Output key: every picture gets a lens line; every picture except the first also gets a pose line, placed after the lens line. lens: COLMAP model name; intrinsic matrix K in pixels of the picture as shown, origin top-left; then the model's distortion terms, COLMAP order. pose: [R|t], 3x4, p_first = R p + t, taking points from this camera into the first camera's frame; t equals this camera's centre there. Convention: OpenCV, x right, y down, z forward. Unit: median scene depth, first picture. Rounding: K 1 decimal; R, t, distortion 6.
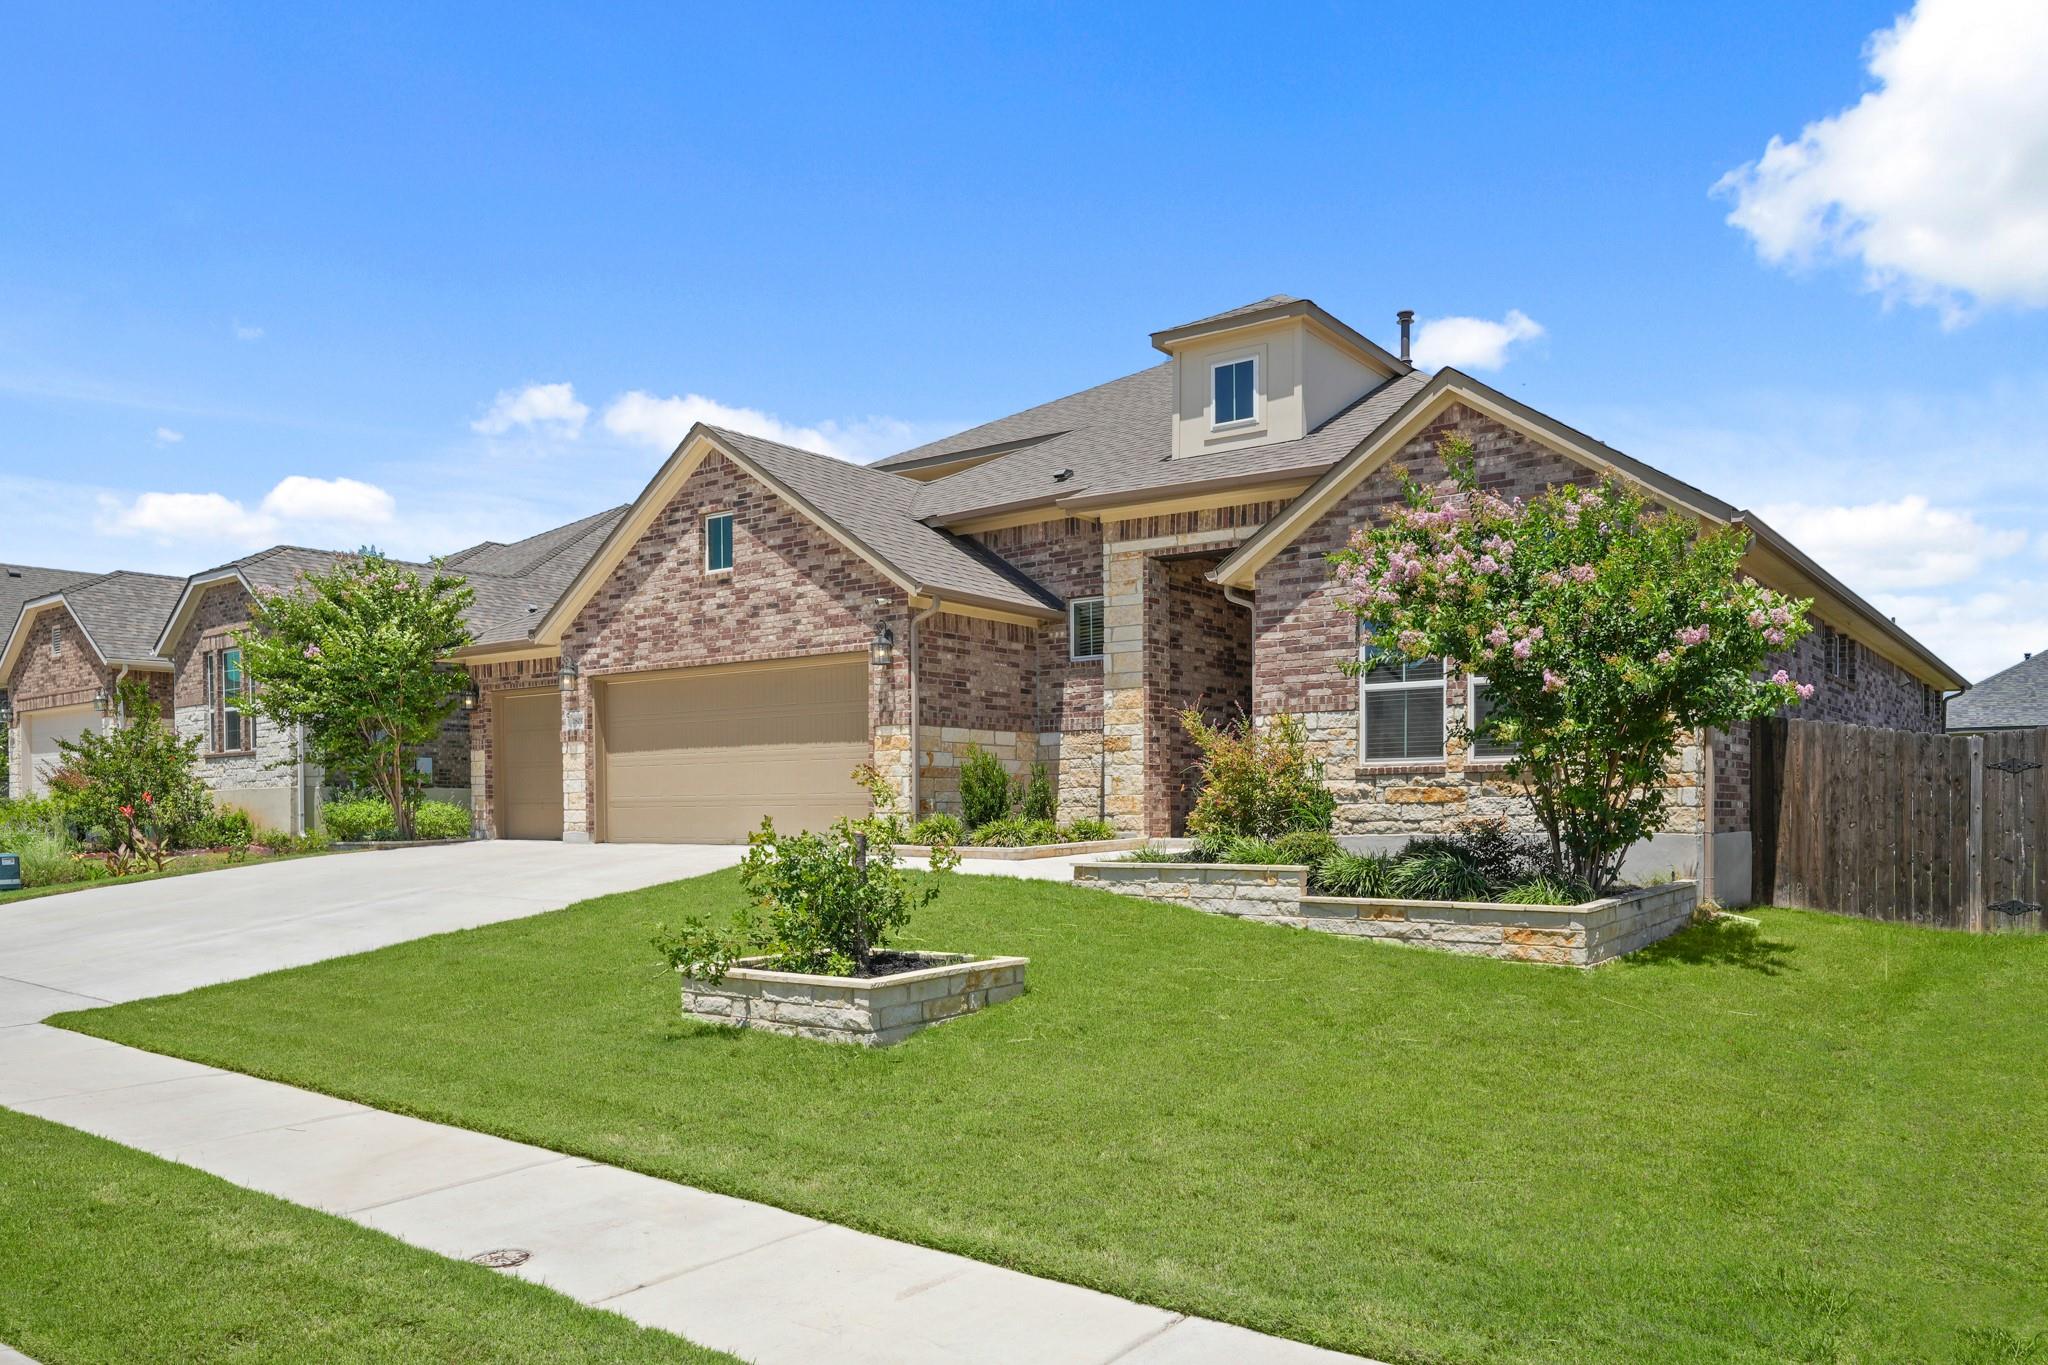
lens RADIAL K [[1335.6, 0, 1024.7], [0, 1335.6, 788.1], [0, 0, 1]] dist [0.000379, 0.000331]
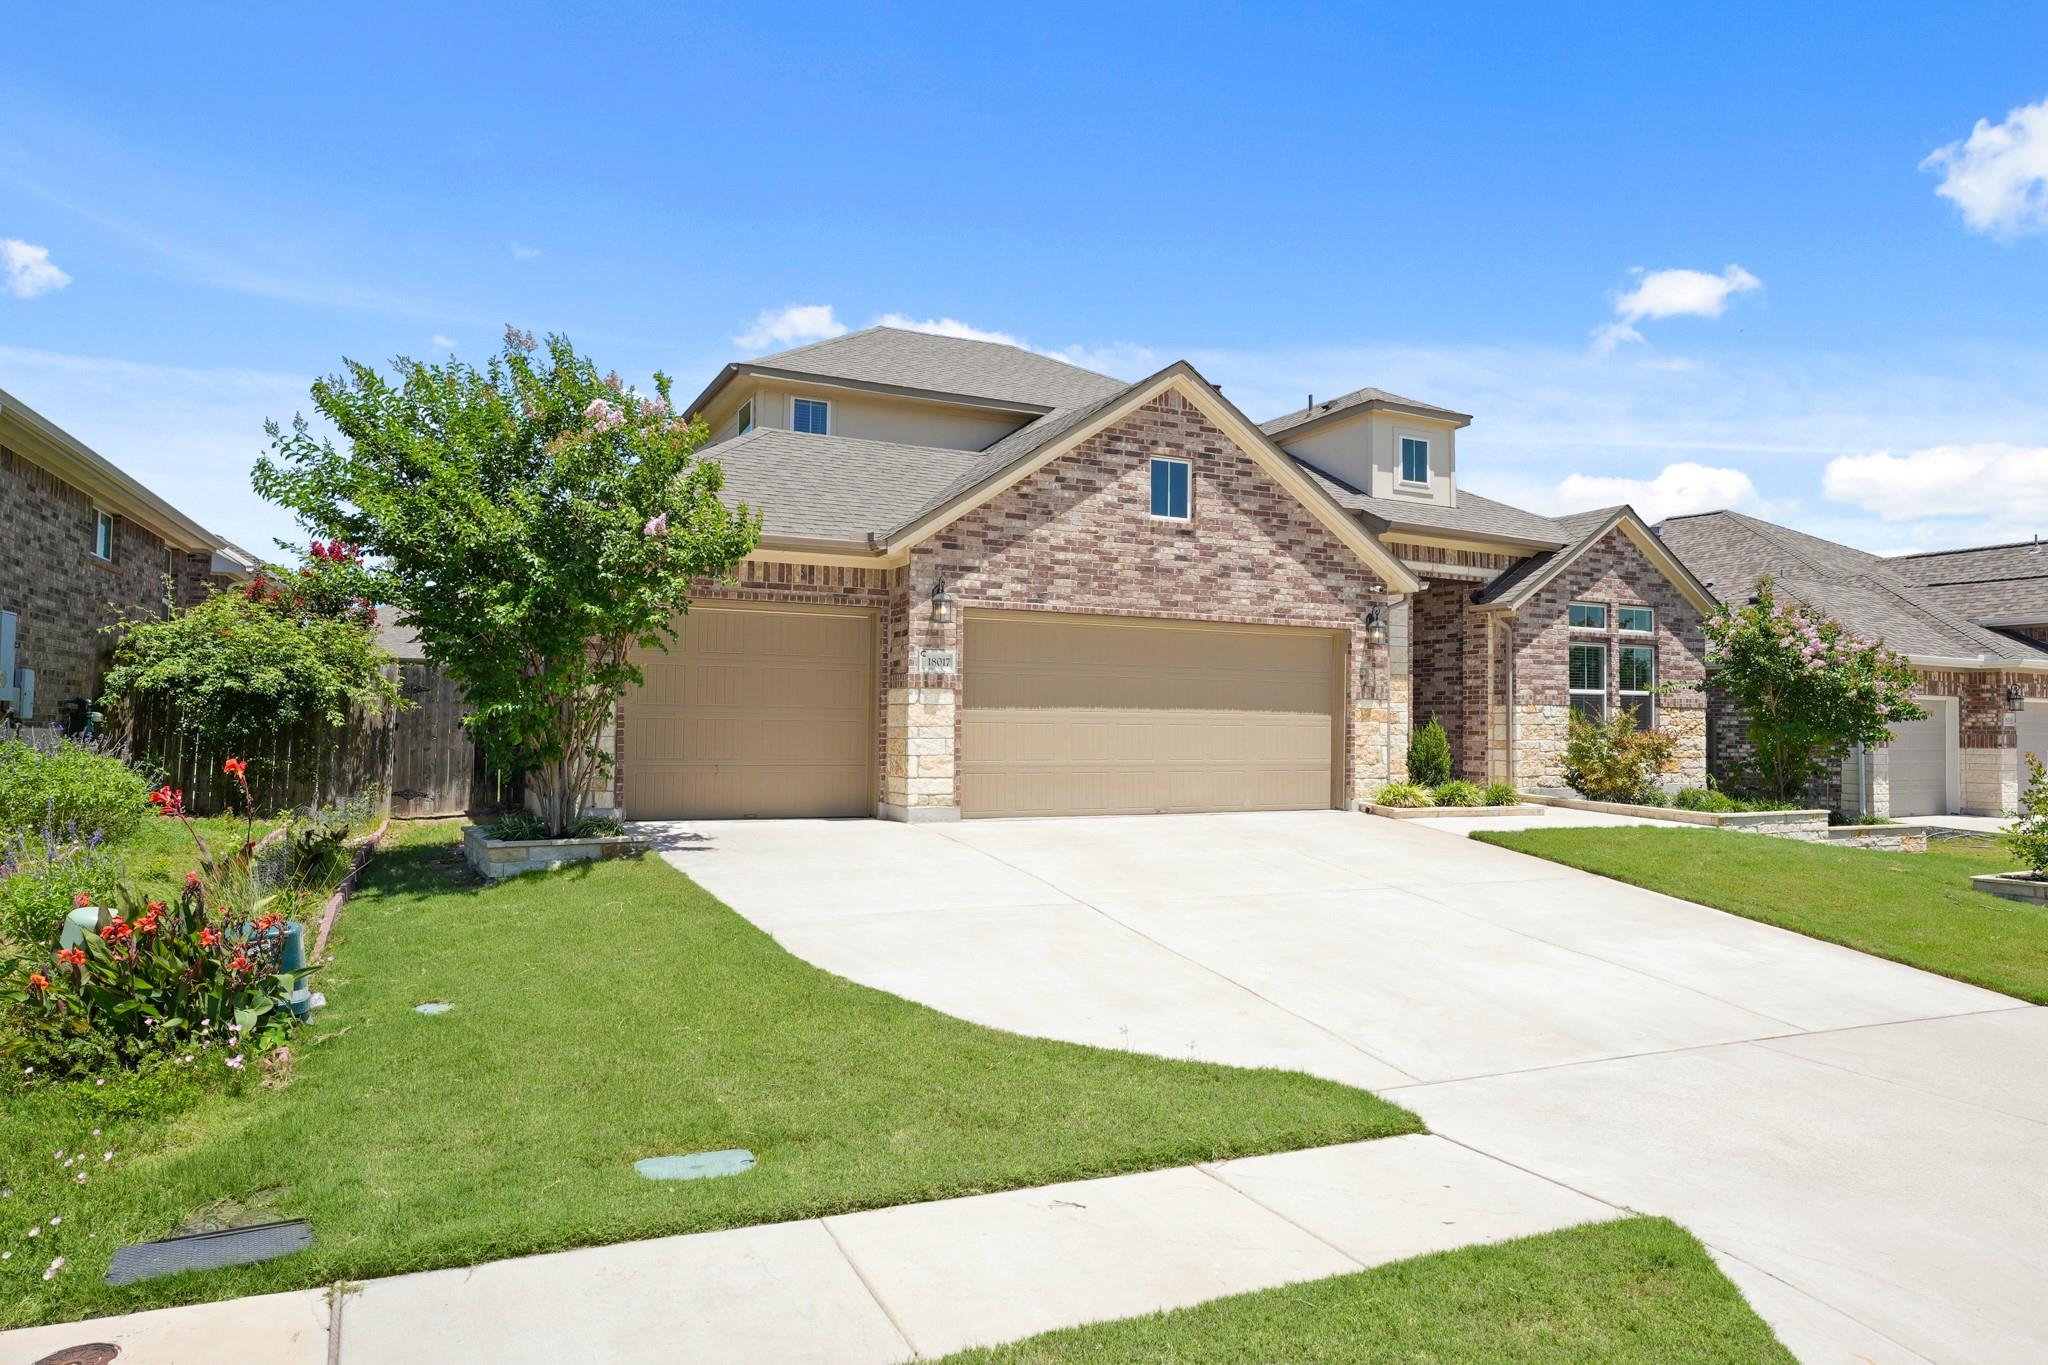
lens RADIAL K [[1241.4, 0, 1023.2], [0, 1241.4, 640.6], [0, 0, 1]] dist [-0.027138, 0.002446]
pose [[0.496995, 0.072021, 0.864759, -1.084633], [-0.024168, 0.997312, -0.069171, -0.016548], [-0.867417, 0.013478, 0.497400, 0.699854]]
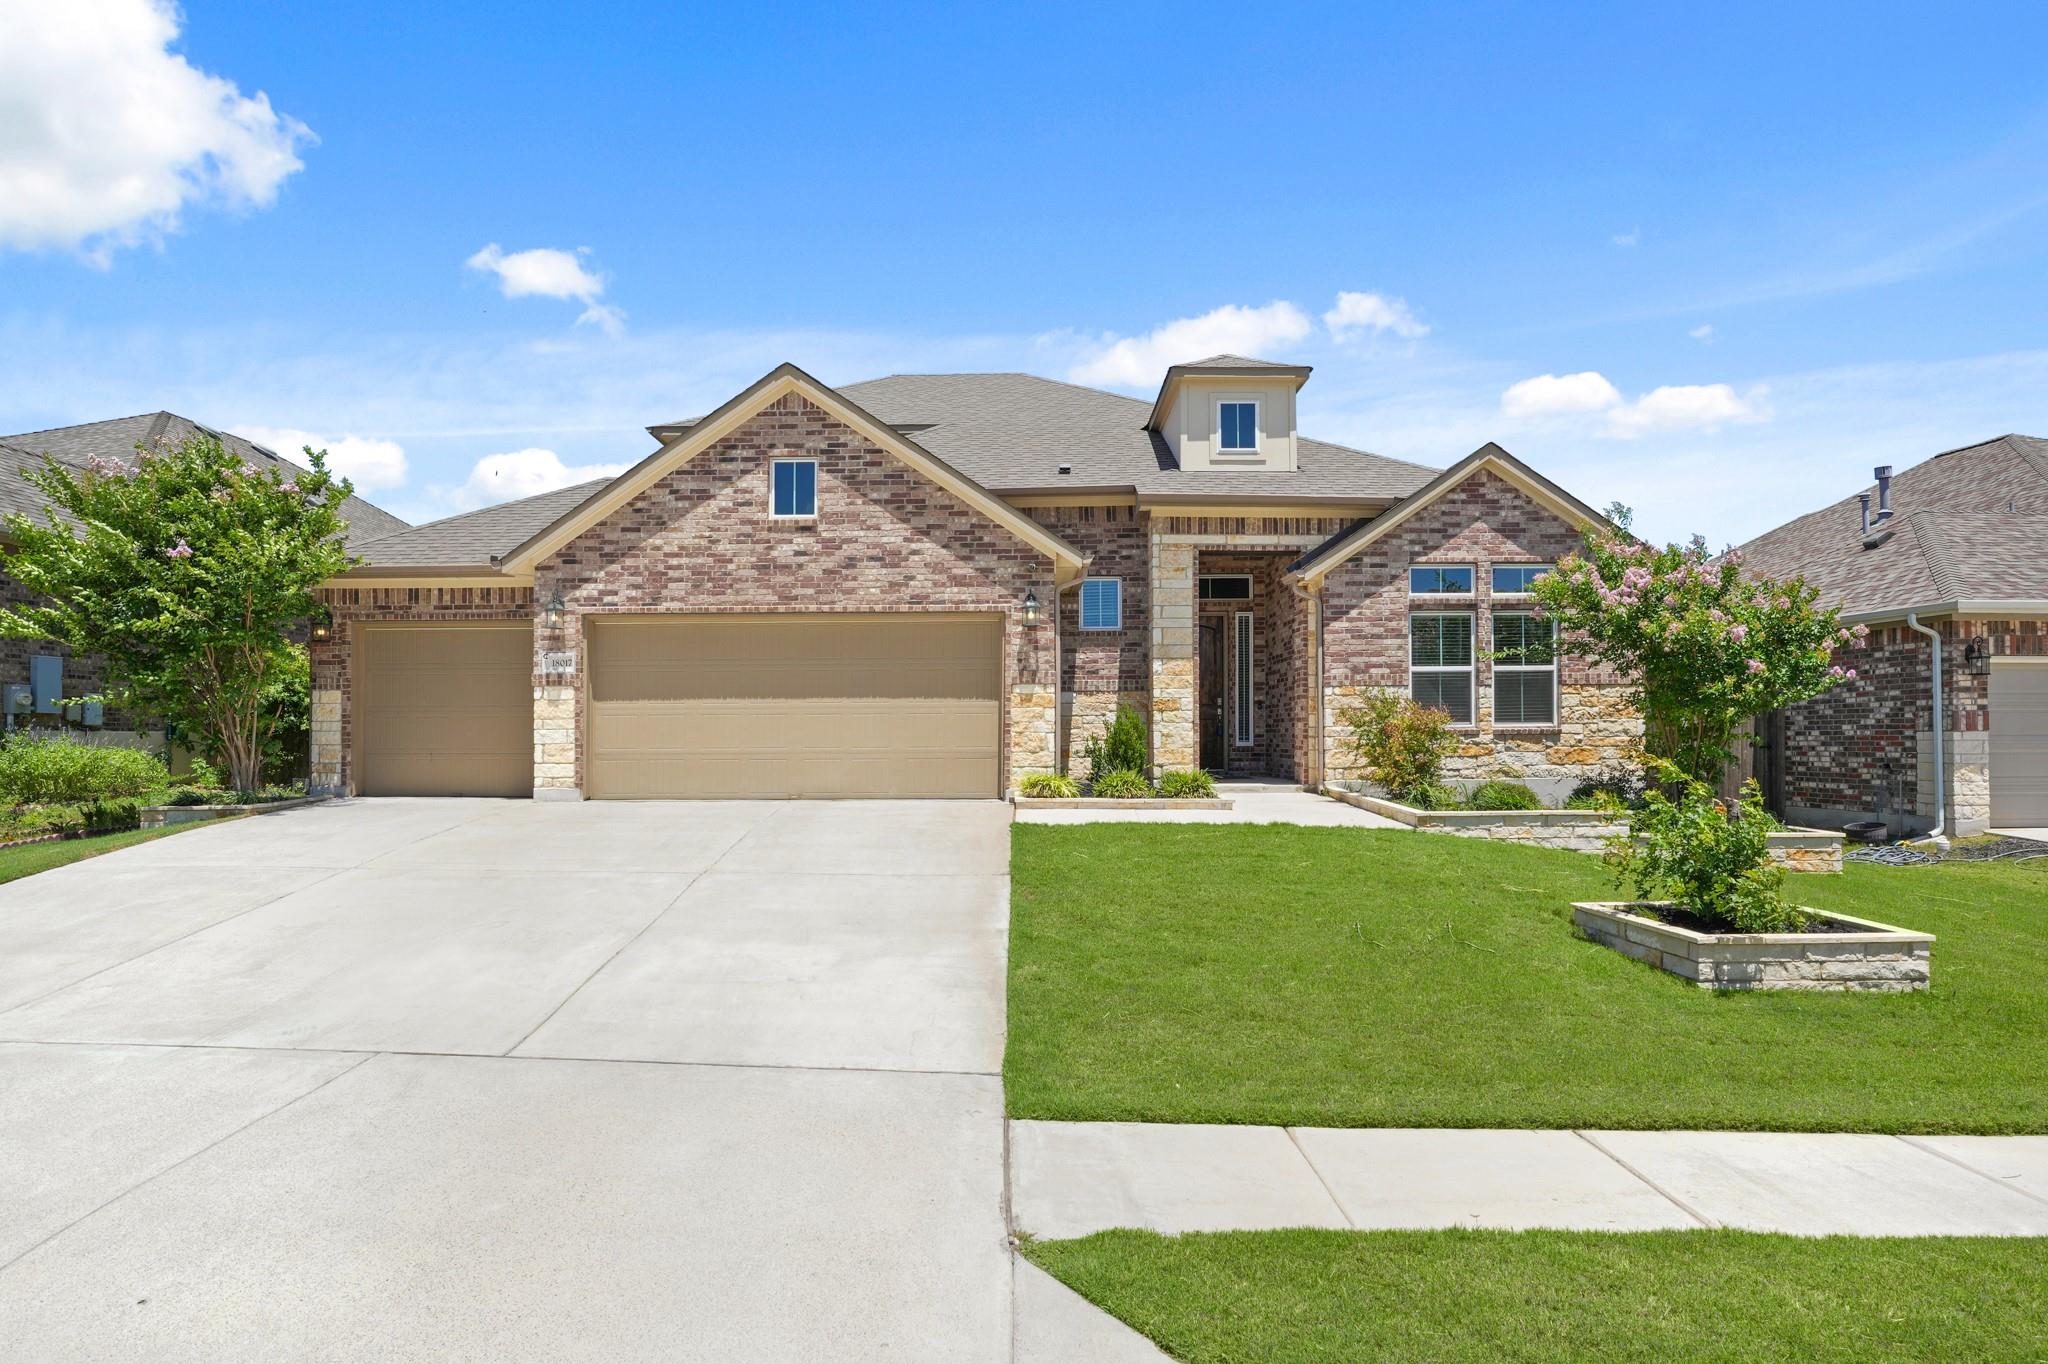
lens RADIAL K [[1059.2, 0, 963.1], [0, 1059.2, 687.0], [0, 0, 1]] dist [-0.043996, 0.018869]
pose [[0.837044, 0.027921, 0.546422, -0.574583], [-0.008712, 0.999251, -0.037714, -0.011875], [-0.547066, 0.026807, 0.836660, 0.311202]]
